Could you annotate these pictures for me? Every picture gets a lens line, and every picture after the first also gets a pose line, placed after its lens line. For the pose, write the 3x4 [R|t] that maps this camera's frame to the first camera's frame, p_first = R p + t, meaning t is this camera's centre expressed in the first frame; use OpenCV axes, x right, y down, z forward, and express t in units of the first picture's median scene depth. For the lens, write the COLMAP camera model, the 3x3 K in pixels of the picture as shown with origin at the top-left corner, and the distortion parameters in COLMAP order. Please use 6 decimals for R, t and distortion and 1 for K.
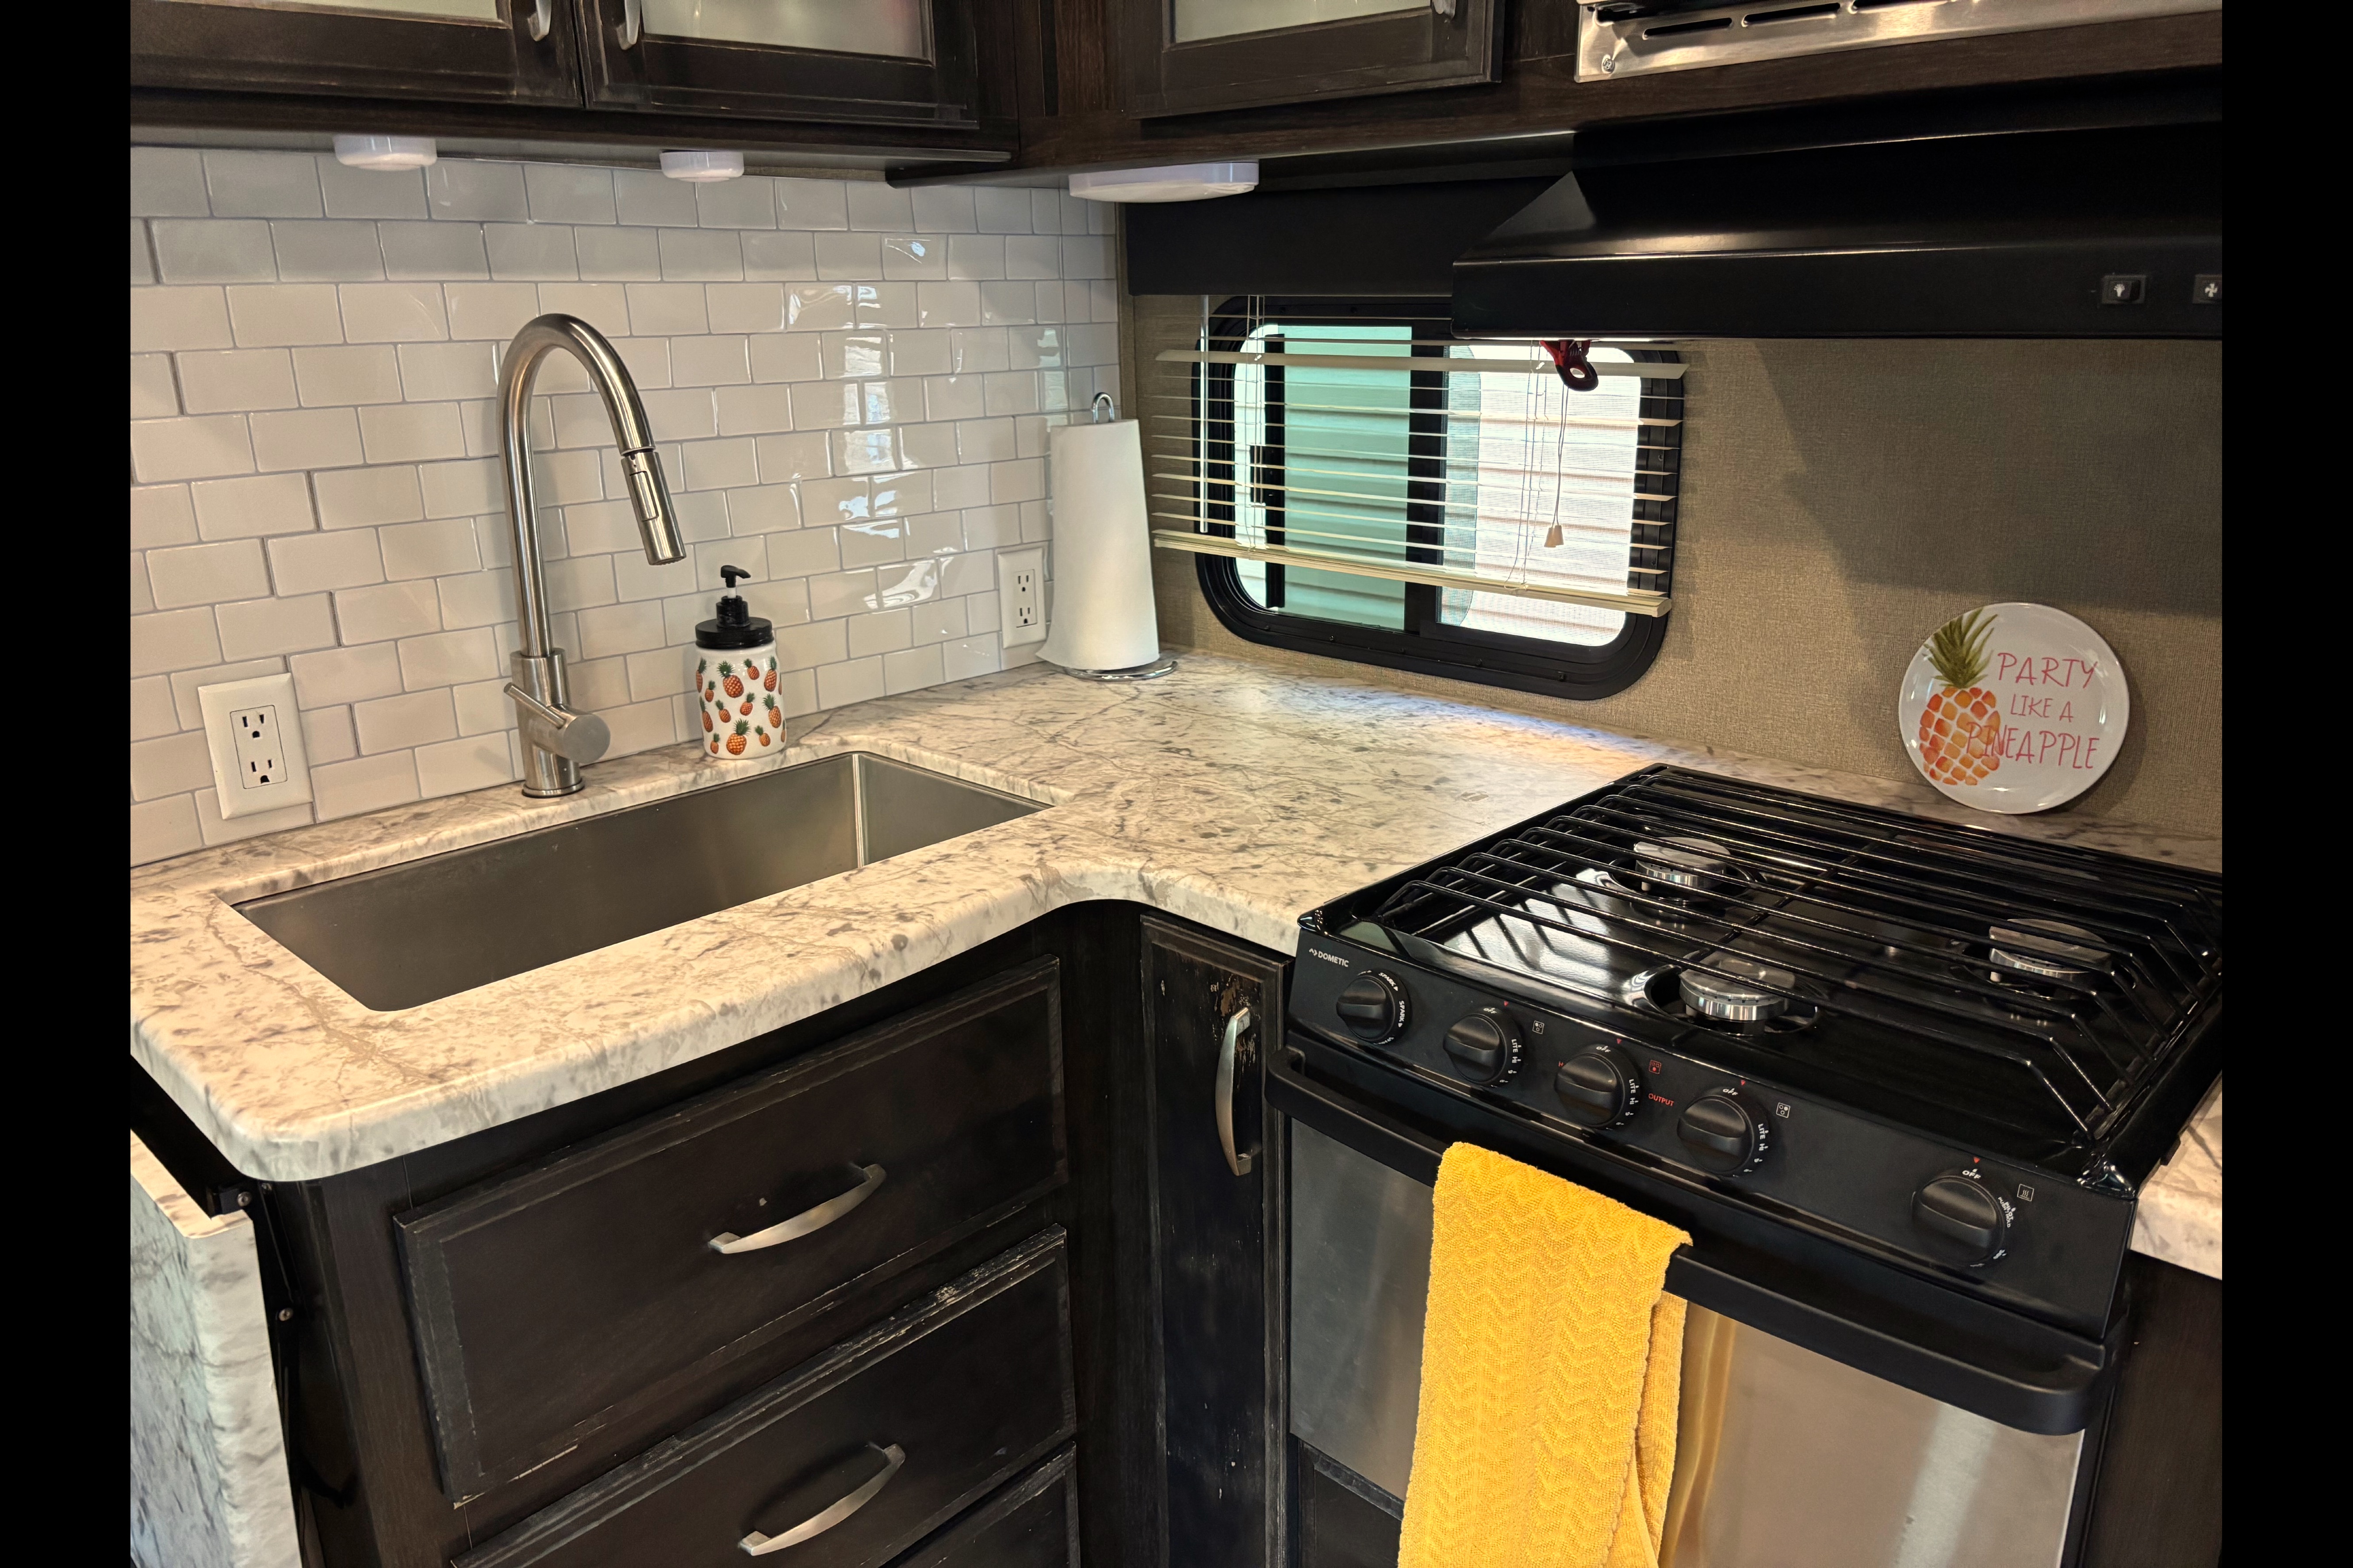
lens RADIAL K [[1610.4, 0, 1195.8], [0, 1610.4, 770.3], [0, 0, 1]] dist [0.028411, -0.017928]
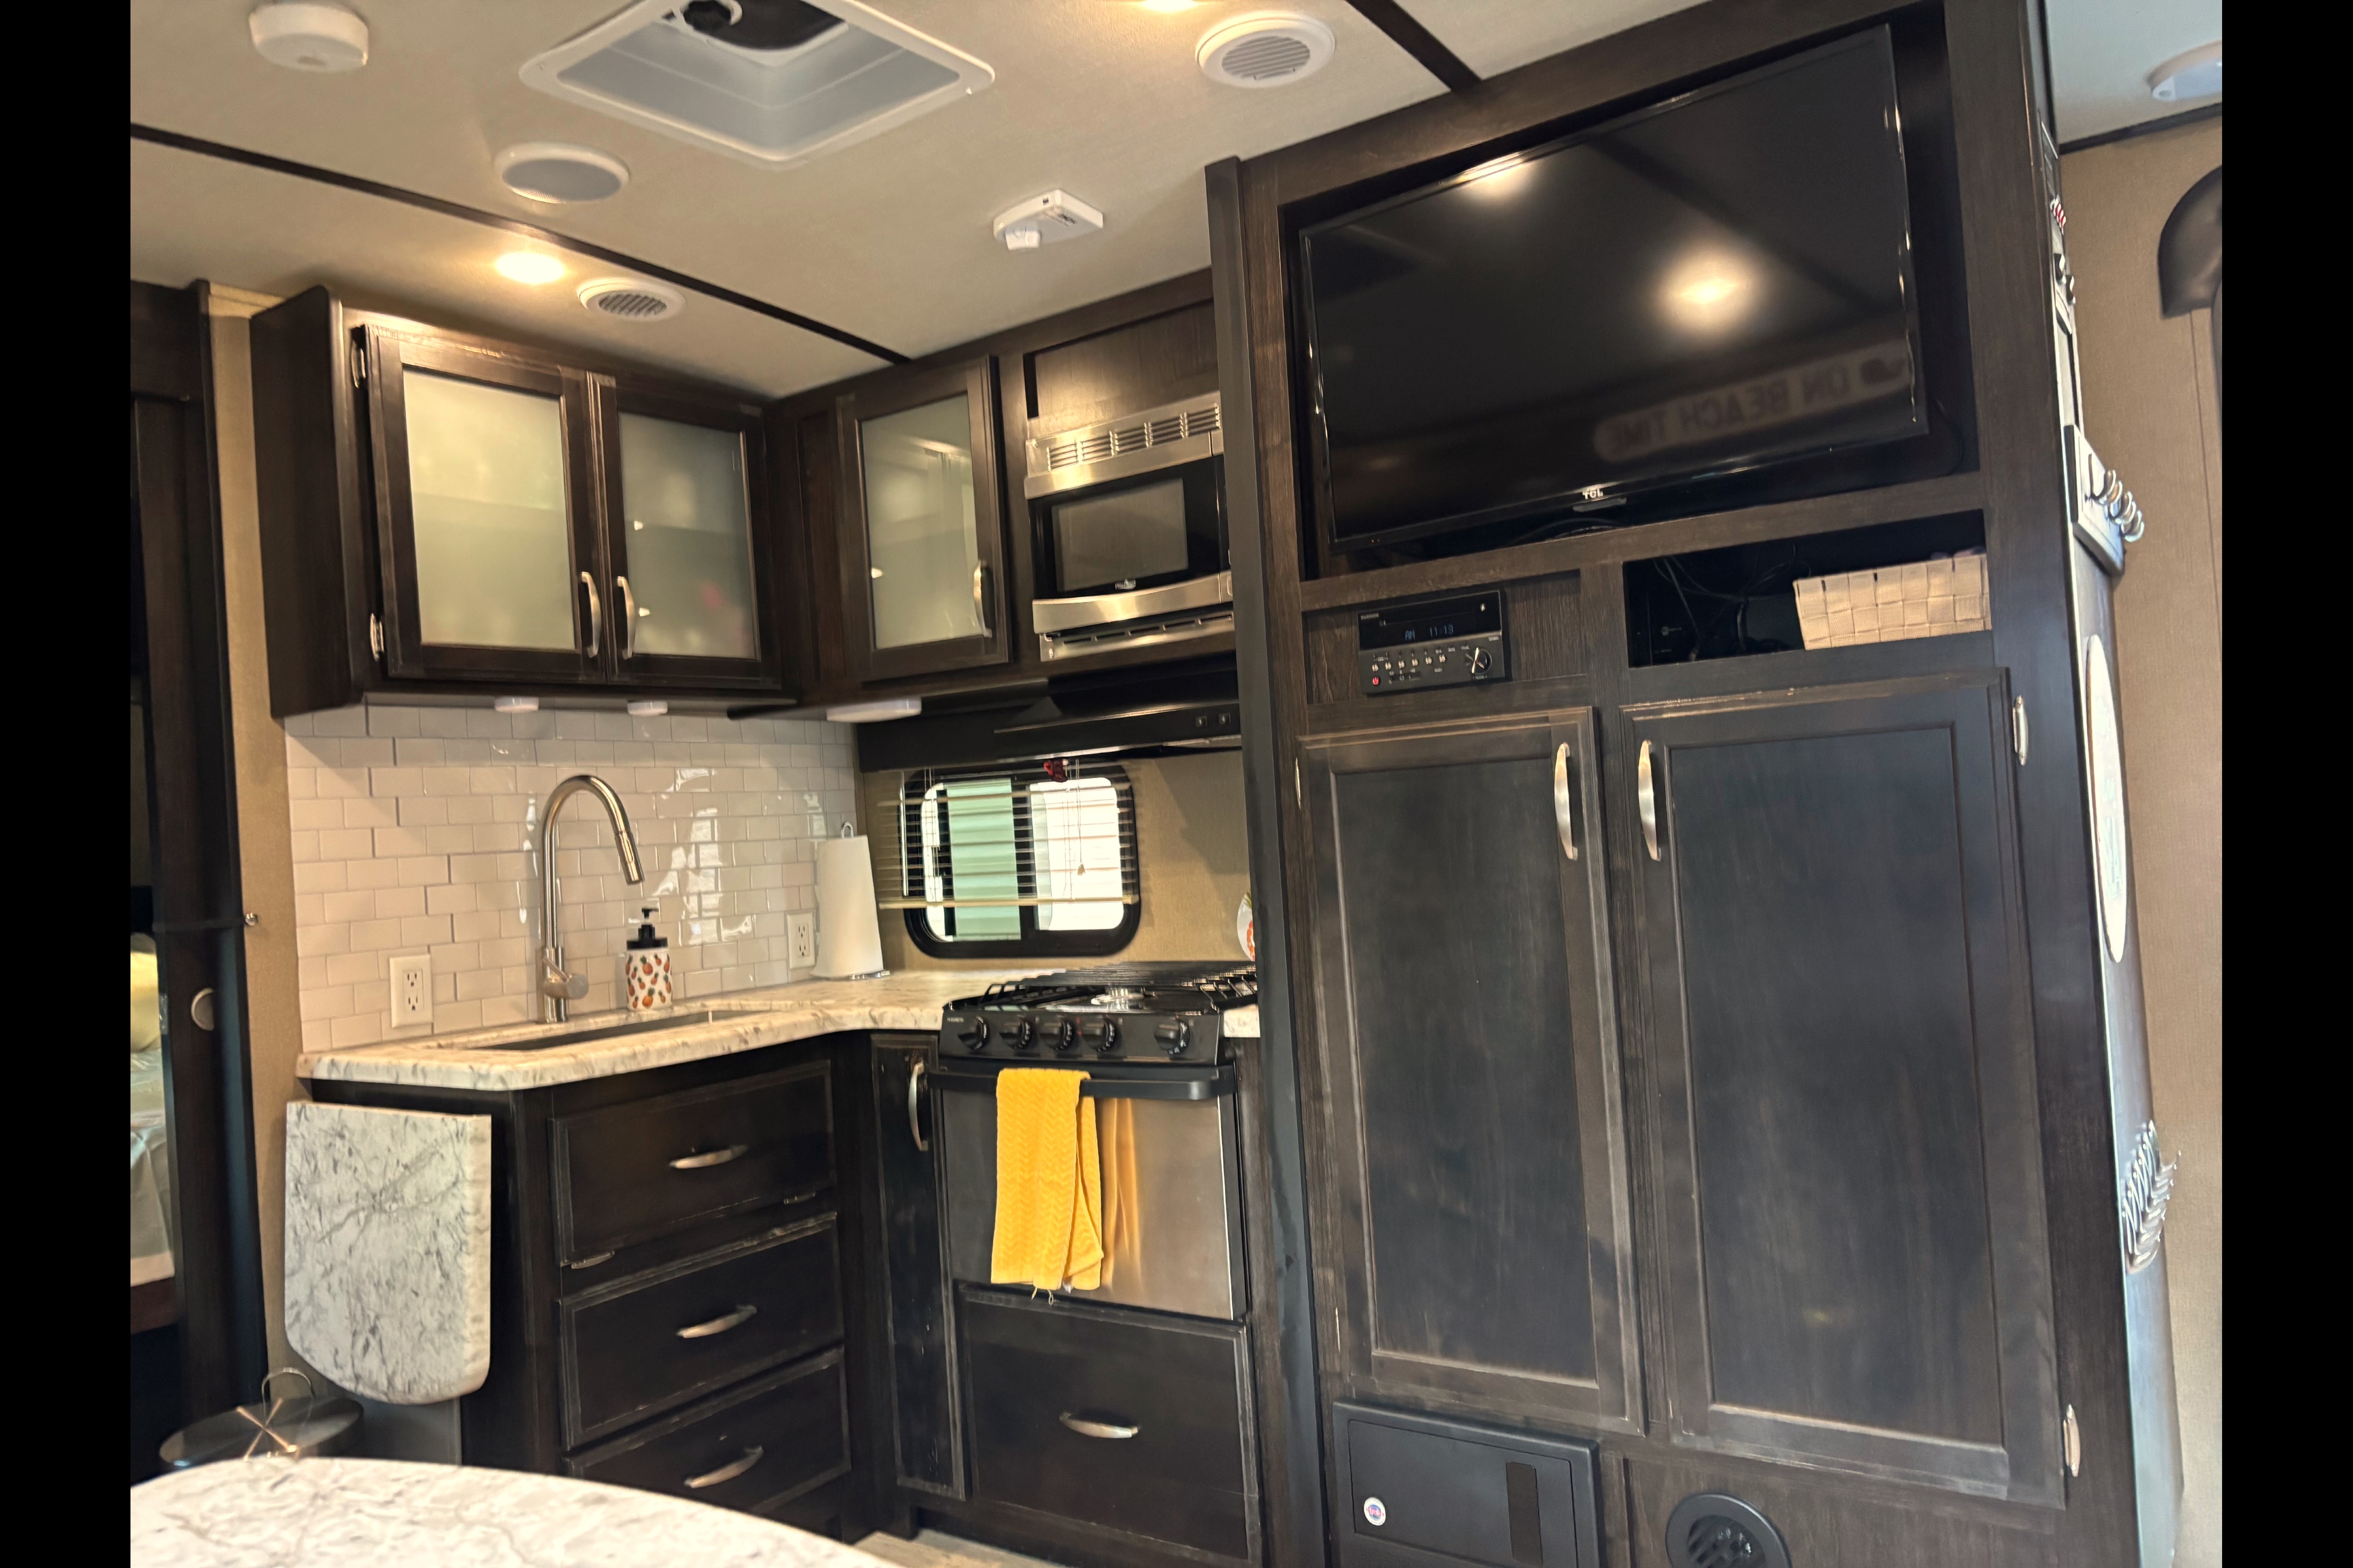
lens RADIAL K [[1610.4, 0, 1193.9], [0, 1610.4, 781.0], [0, 0, 1]] dist [0.028411, -0.017928]
pose [[0.986439, -0.042789, 0.158455, 0.057793], [0.091497, 0.944853, -0.314453, 0.447200], [-0.136262, 0.324687, 0.935955, -1.046273]]
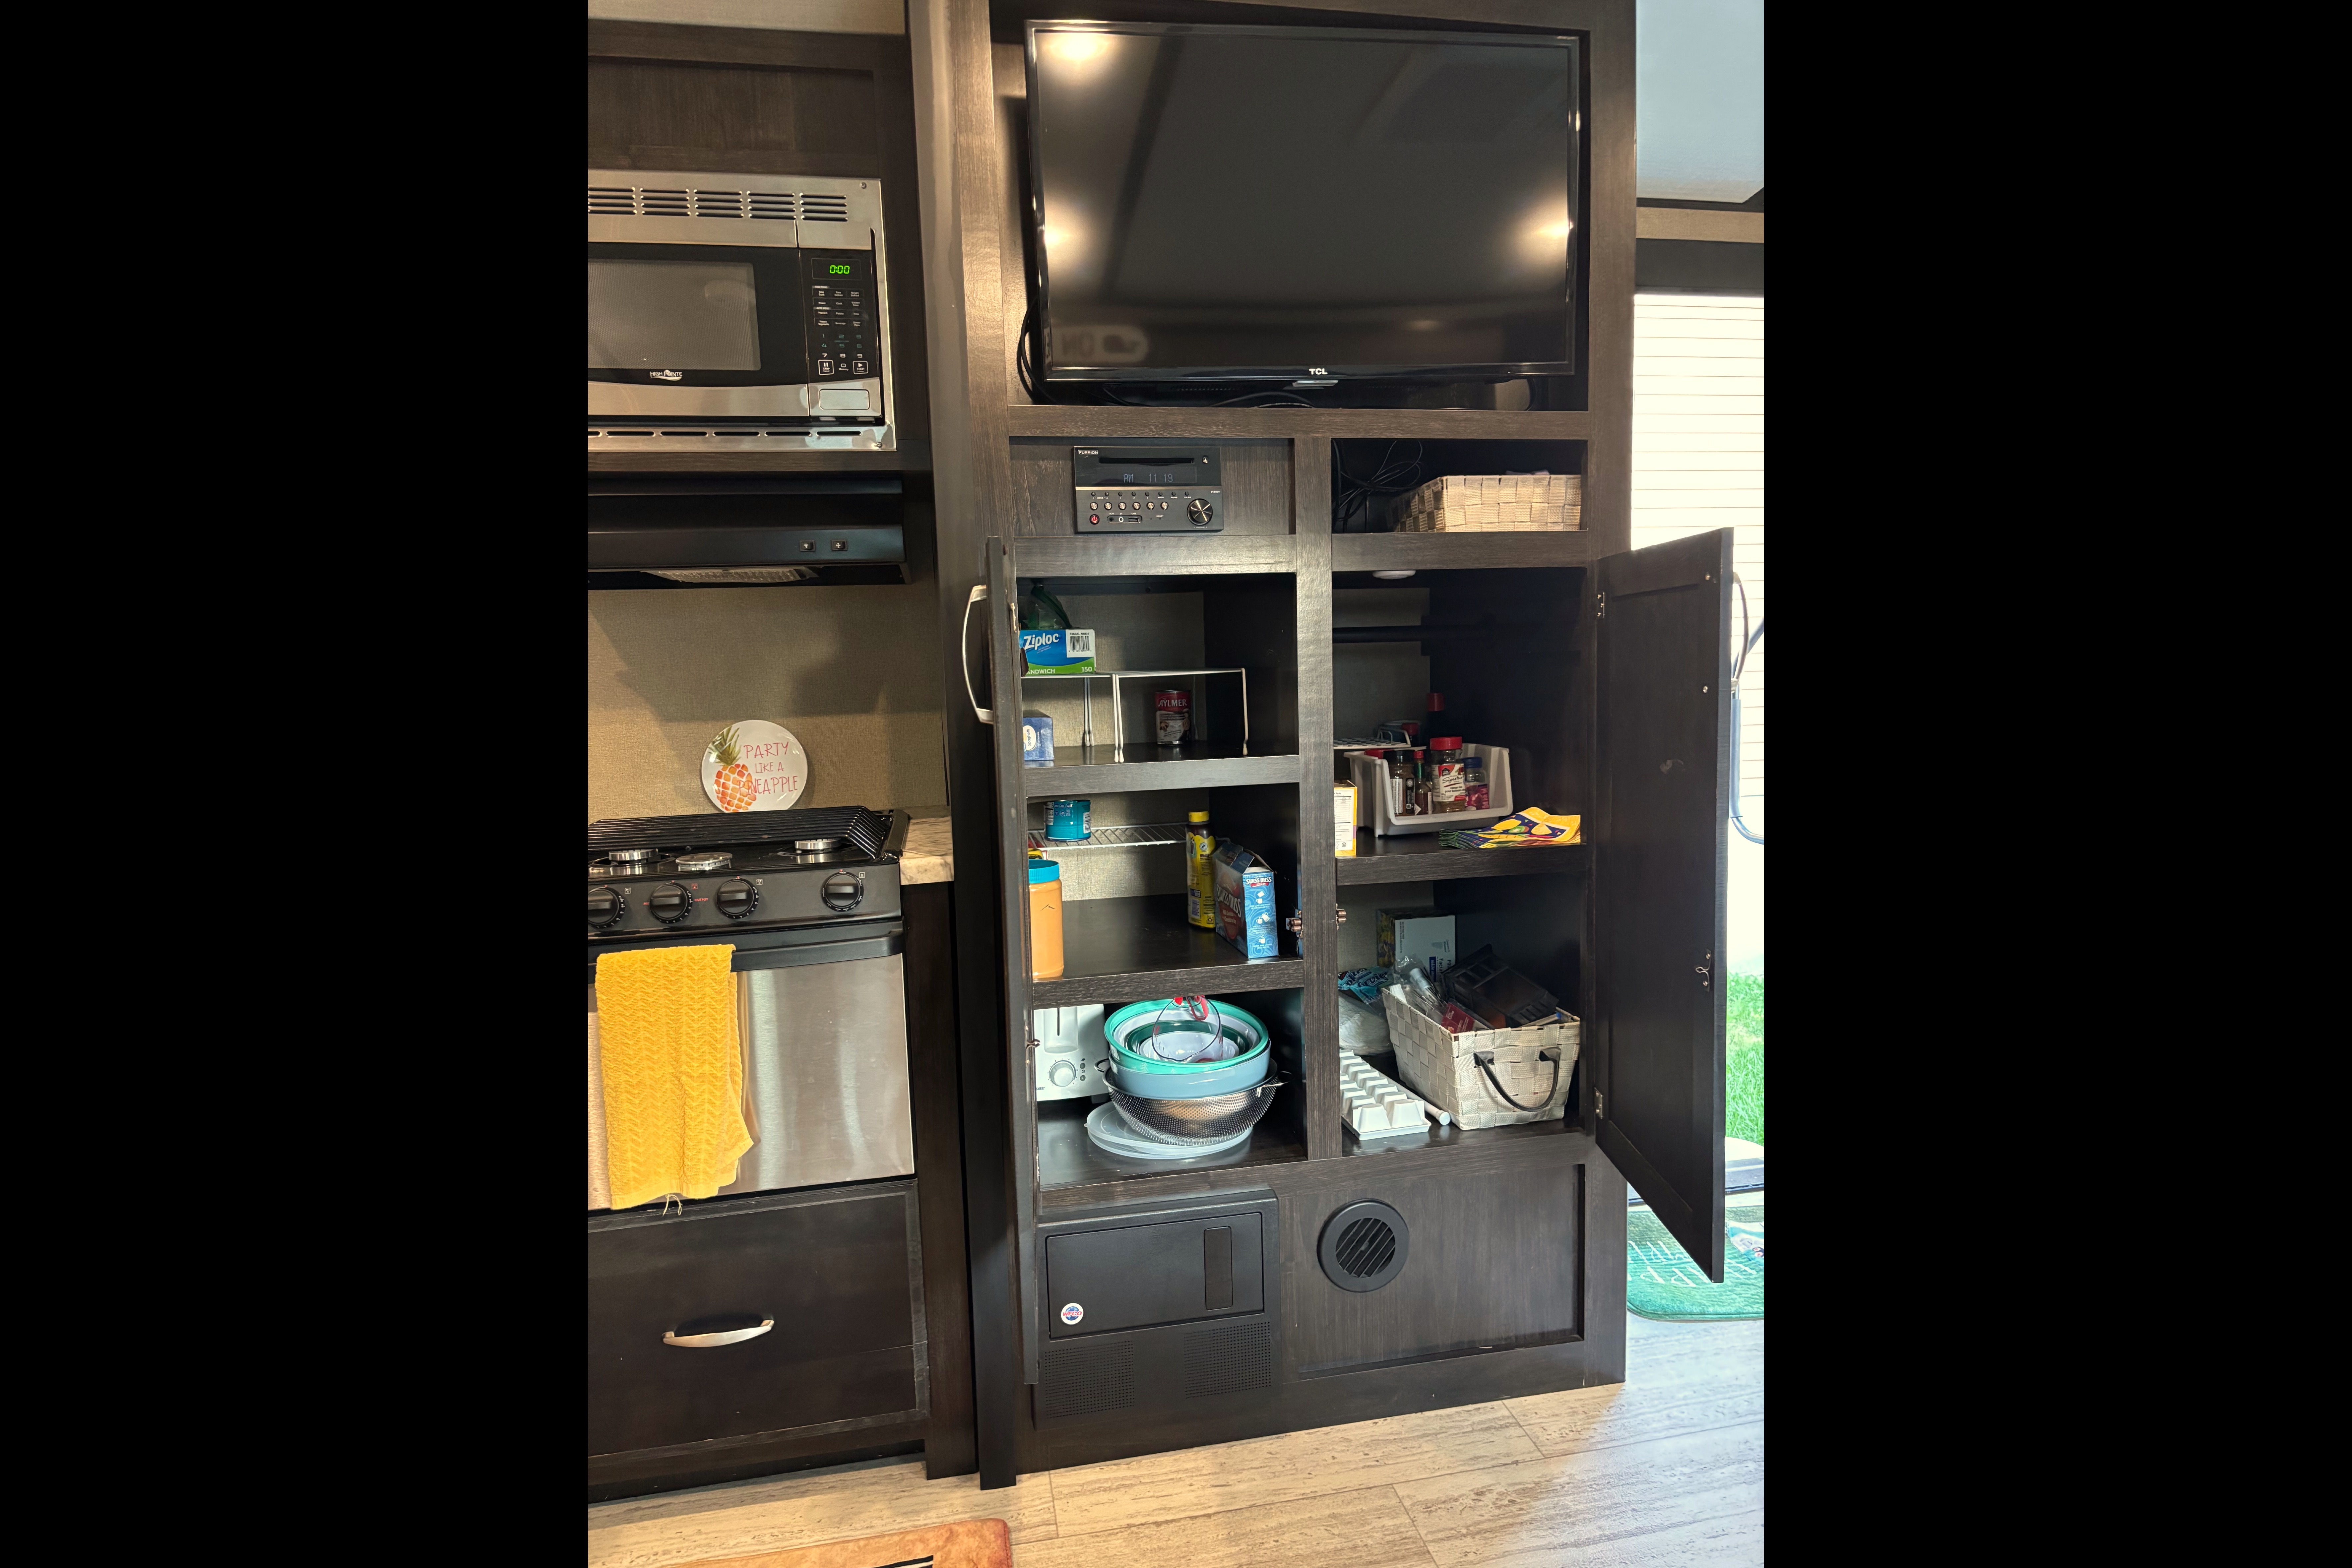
lens RADIAL K [[1207.9, 0, 1176.4], [0, 1207.9, 791.2], [0, 0, 1]] dist [0.021011, -0.012899]
pose [[0.579806, -0.088219, 0.809964, -0.447933], [0.256422, 0.963361, -0.078631, 0.248989], [-0.773351, 0.253284, 0.581184, -0.319888]]
